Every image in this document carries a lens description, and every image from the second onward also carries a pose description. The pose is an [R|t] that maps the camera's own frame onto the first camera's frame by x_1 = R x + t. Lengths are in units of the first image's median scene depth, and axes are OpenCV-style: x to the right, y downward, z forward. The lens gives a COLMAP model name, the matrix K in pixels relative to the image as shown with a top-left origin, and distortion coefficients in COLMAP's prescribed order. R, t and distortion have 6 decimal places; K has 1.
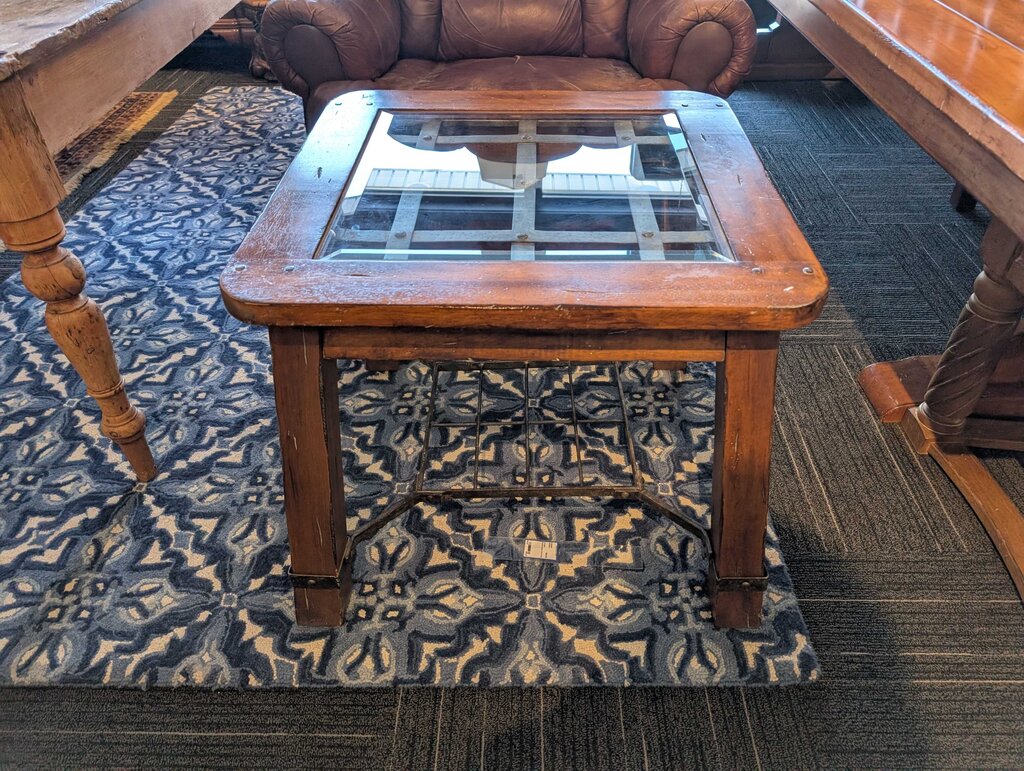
lens RADIAL K [[734.6, 0, 514.4], [0, 734.6, 384.6], [0, 0, 1]] dist [0.013954, -0.008618]
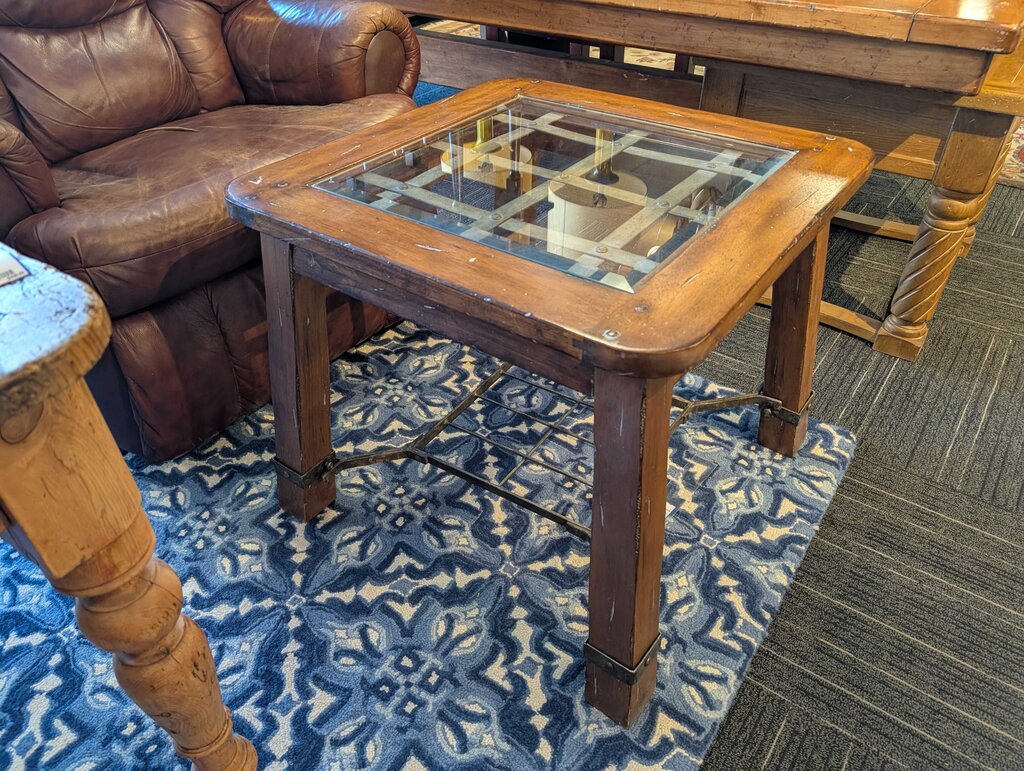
lens RADIAL K [[734.6, 0, 514.3], [0, 734.6, 386.2], [0, 0, 1]] dist [0.013954, -0.008618]
pose [[0.580056, -0.503412, 0.640400, -0.734783], [0.530382, 0.830100, 0.172129, -0.230998], [-0.618248, 0.239812, 0.748505, 0.345833]]
